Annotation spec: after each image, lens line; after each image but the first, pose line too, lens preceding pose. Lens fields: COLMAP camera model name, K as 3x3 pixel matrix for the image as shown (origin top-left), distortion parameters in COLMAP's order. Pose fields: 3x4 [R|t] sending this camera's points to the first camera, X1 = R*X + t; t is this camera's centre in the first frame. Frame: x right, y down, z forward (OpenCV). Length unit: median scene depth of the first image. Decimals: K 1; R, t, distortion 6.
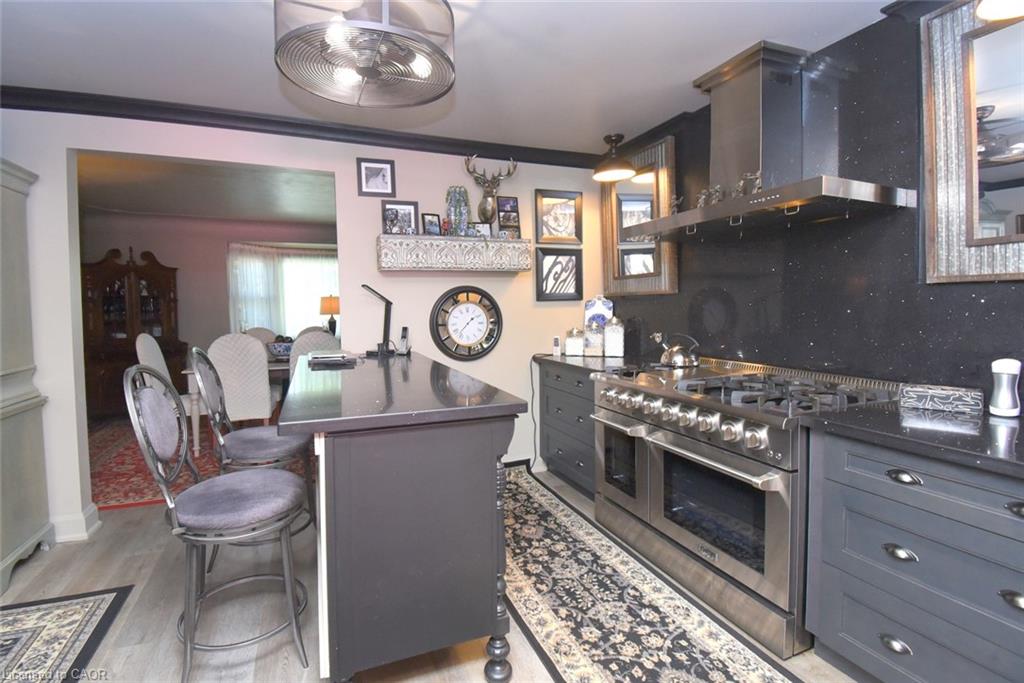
lens RADIAL K [[449.7, 0, 506.1], [0, 449.7, 340.1], [0, 0, 1]] dist [0.017958, -0.024156]
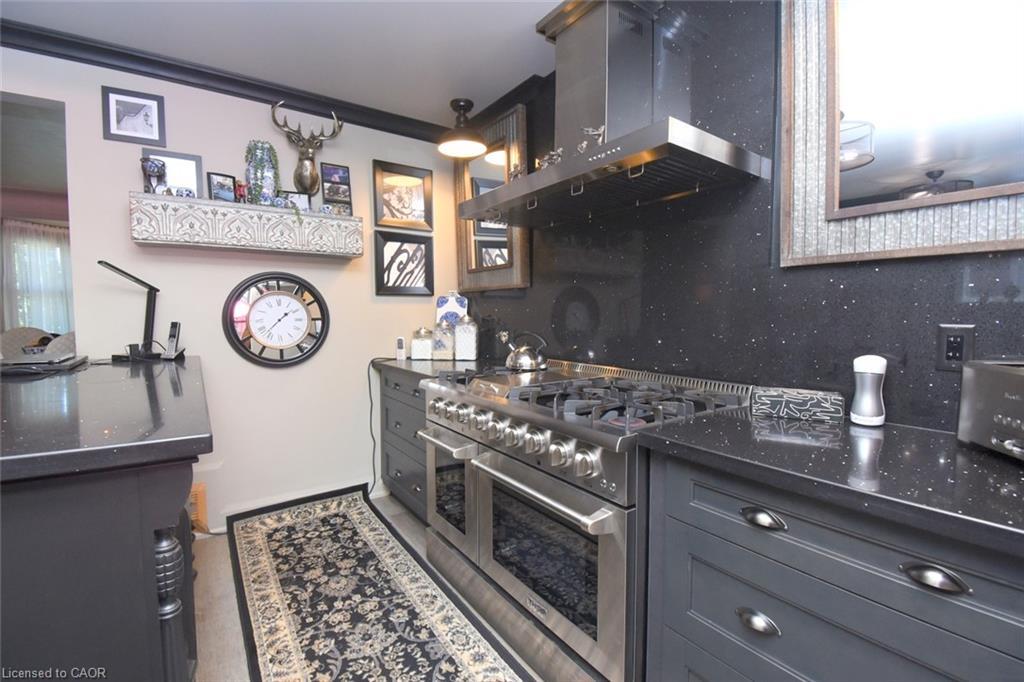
lens RADIAL K [[451.1, 0, 501.3], [0, 451.1, 356.8], [0, 0, 1]] dist [-0.001231, -0.000945]
pose [[0.972926, -0.007041, 0.231009, 0.149444], [0.001674, 0.999724, 0.023420, 0.013639], [-0.231110, -0.022399, 0.972670, 0.189261]]
